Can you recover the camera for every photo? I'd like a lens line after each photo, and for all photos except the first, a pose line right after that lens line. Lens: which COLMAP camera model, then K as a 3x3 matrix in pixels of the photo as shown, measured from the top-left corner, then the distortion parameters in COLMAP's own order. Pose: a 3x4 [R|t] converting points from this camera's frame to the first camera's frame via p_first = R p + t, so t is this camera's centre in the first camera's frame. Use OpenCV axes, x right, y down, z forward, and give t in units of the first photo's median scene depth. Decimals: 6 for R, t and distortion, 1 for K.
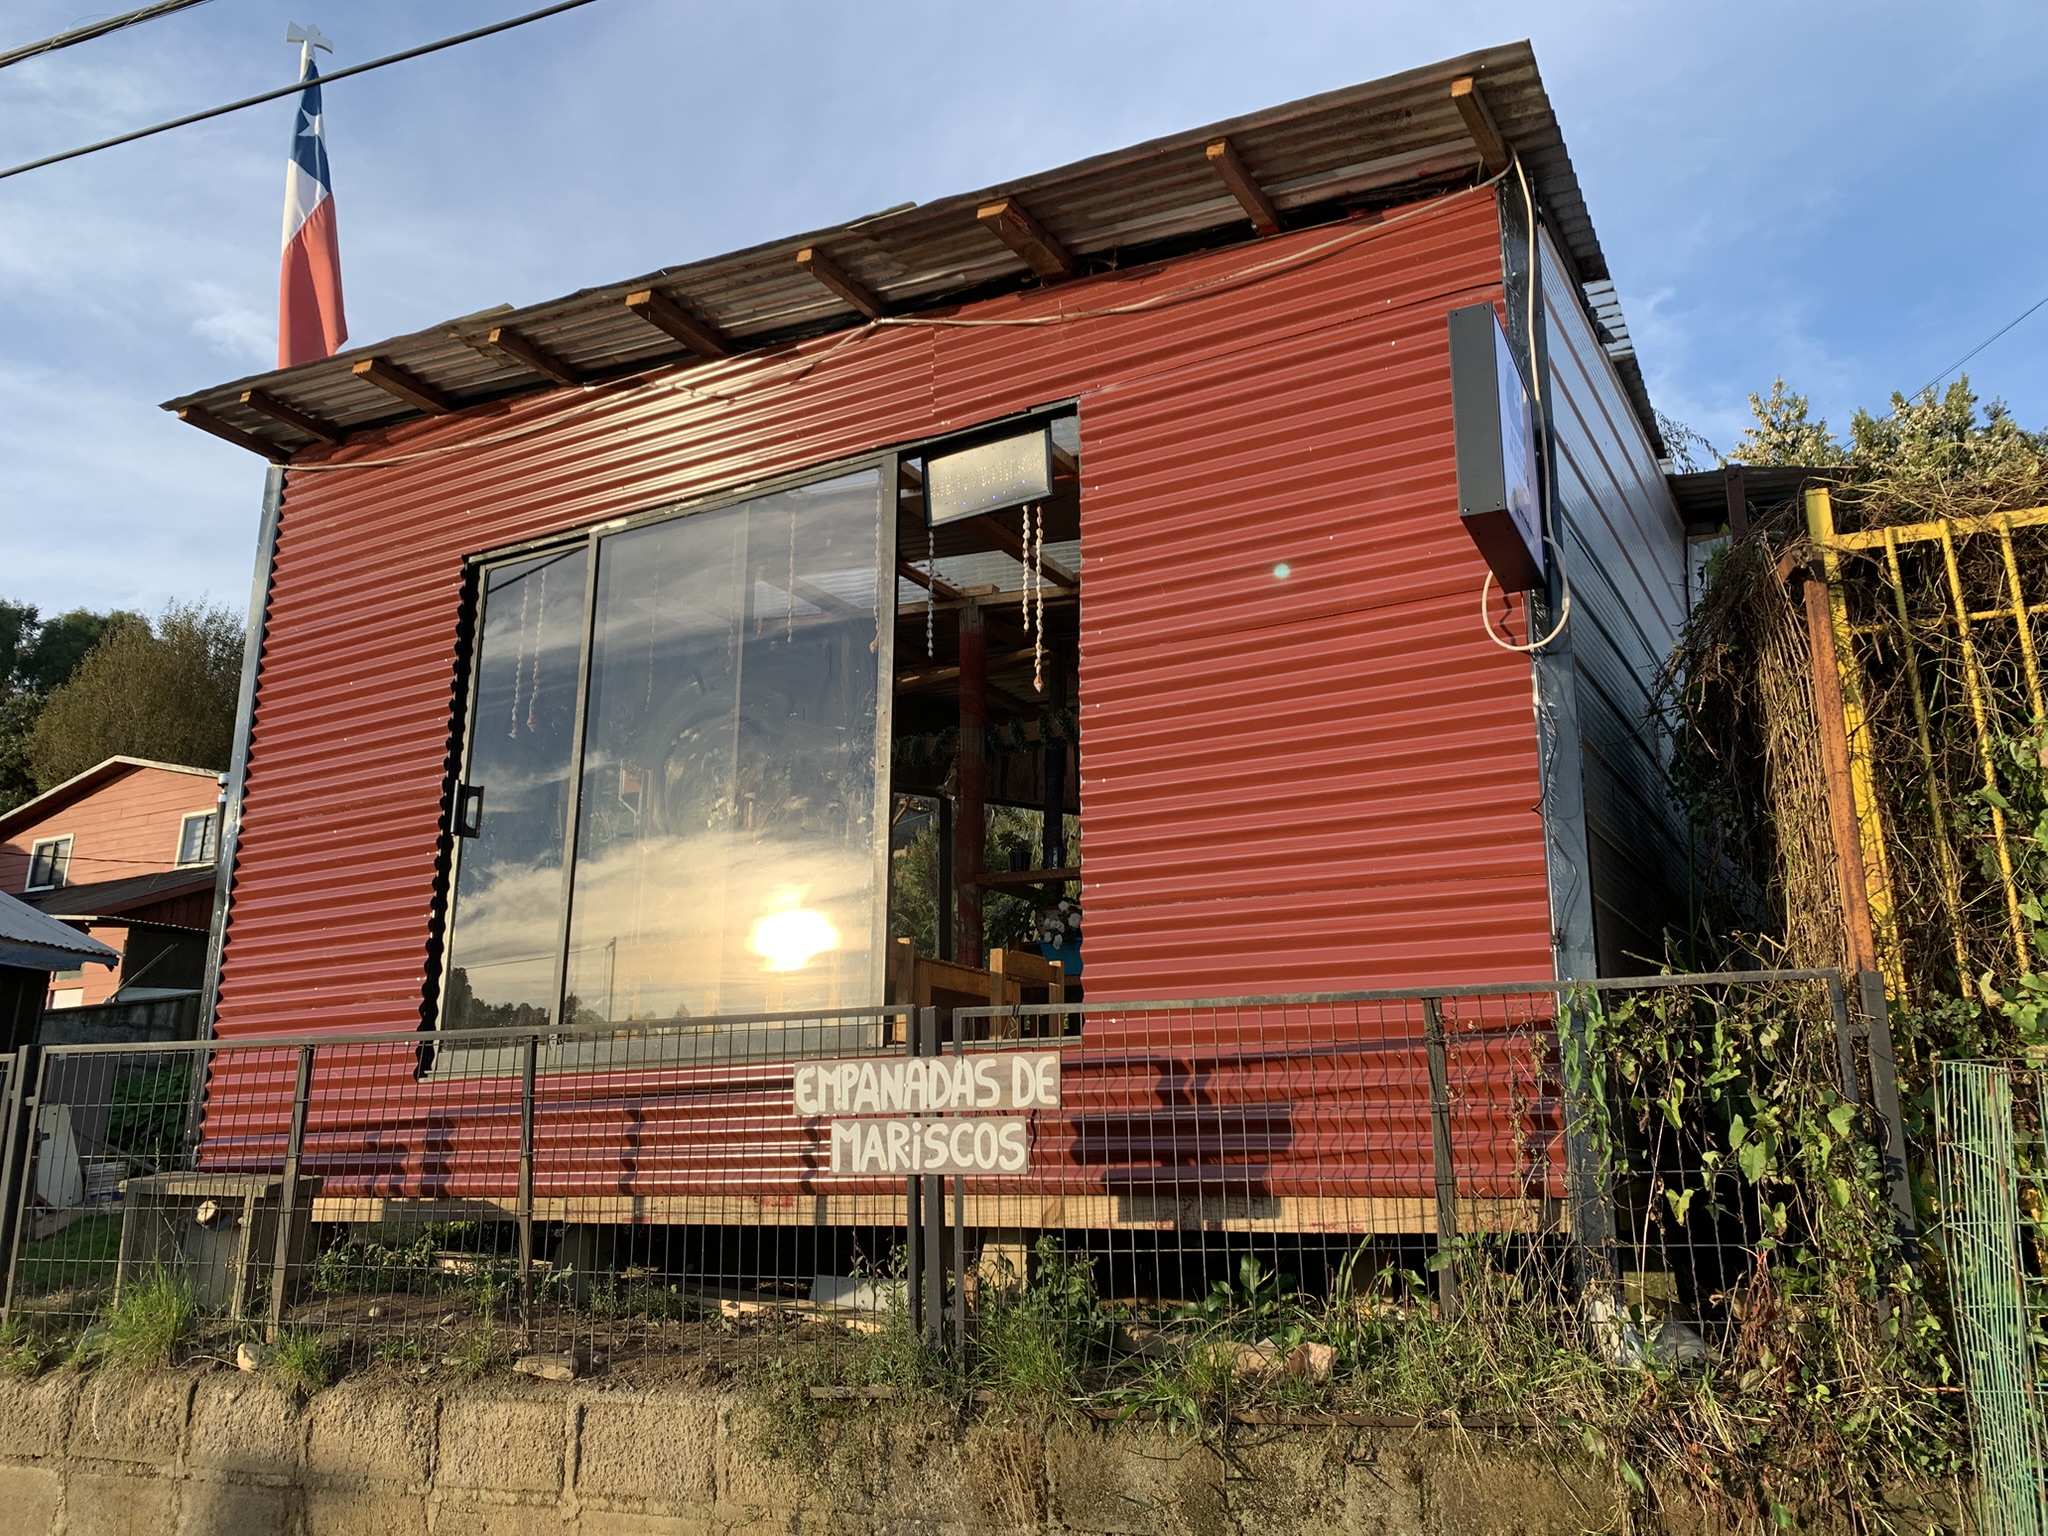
lens RADIAL K [[1552.8, 0, 1022.4], [0, 1552.8, 784.0], [0, 0, 1]] dist [0.045595, -0.017667]
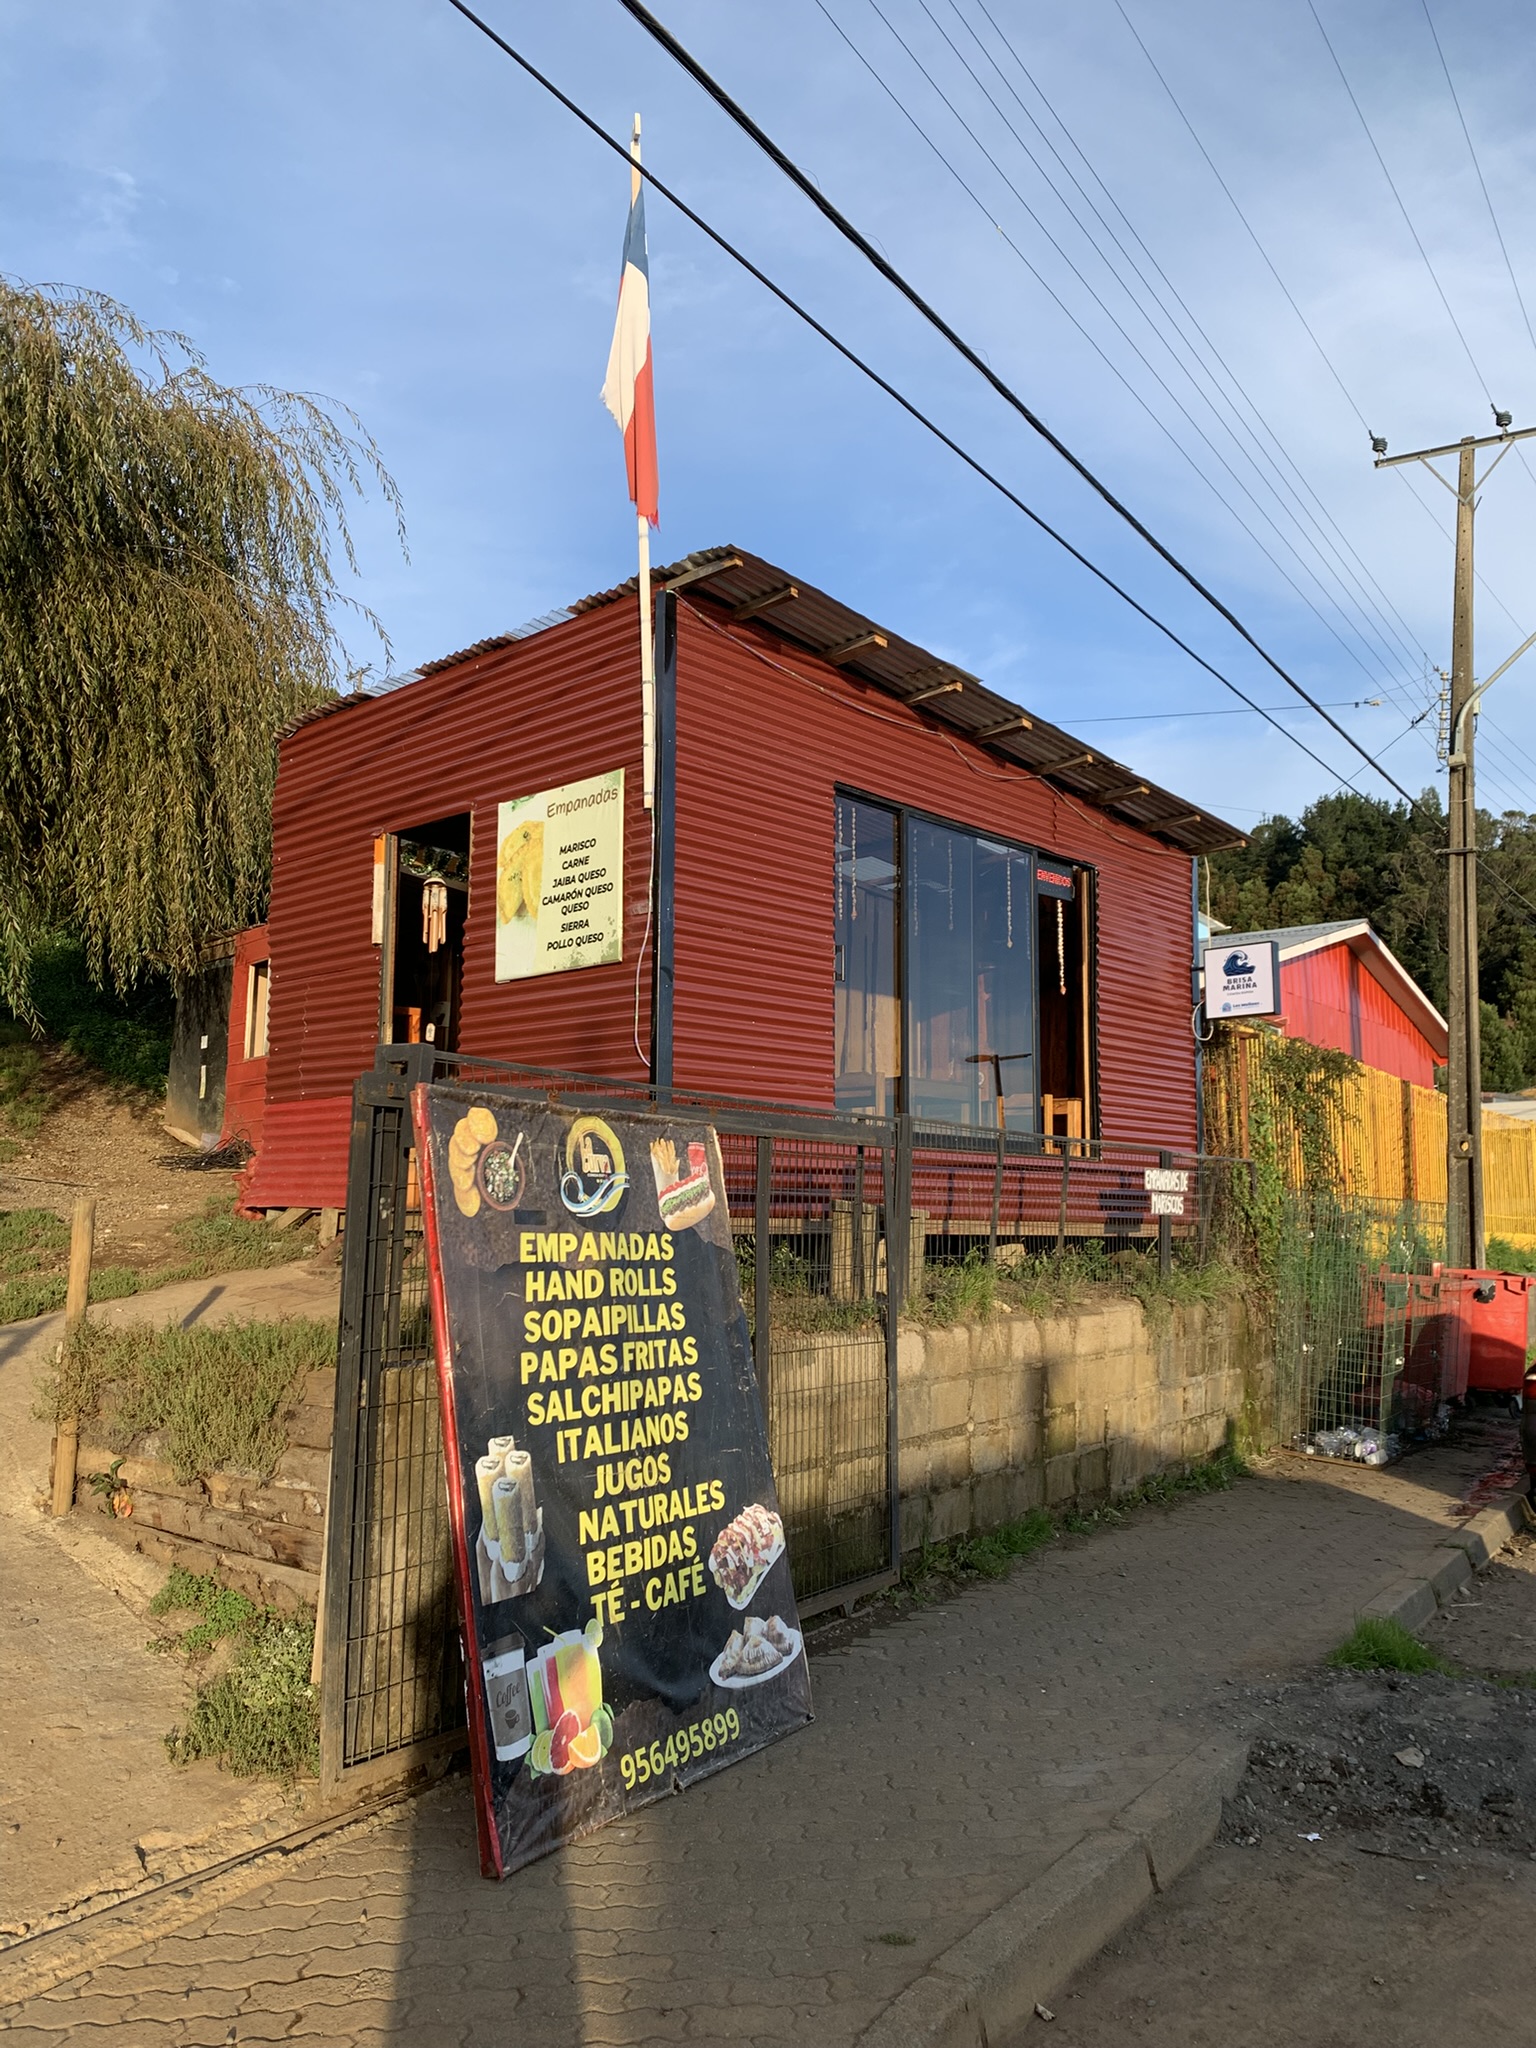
lens RADIAL K [[1552.8, 0, 766.5], [0, 1552.8, 1020.4], [0, 0, 1]] dist [0.045595, -0.017667]
pose [[0.247837, 0.123971, 0.960837, -2.113157], [-0.262743, 0.963210, -0.056506, 0.201680], [-0.932493, -0.238449, 0.271292, 0.777452]]
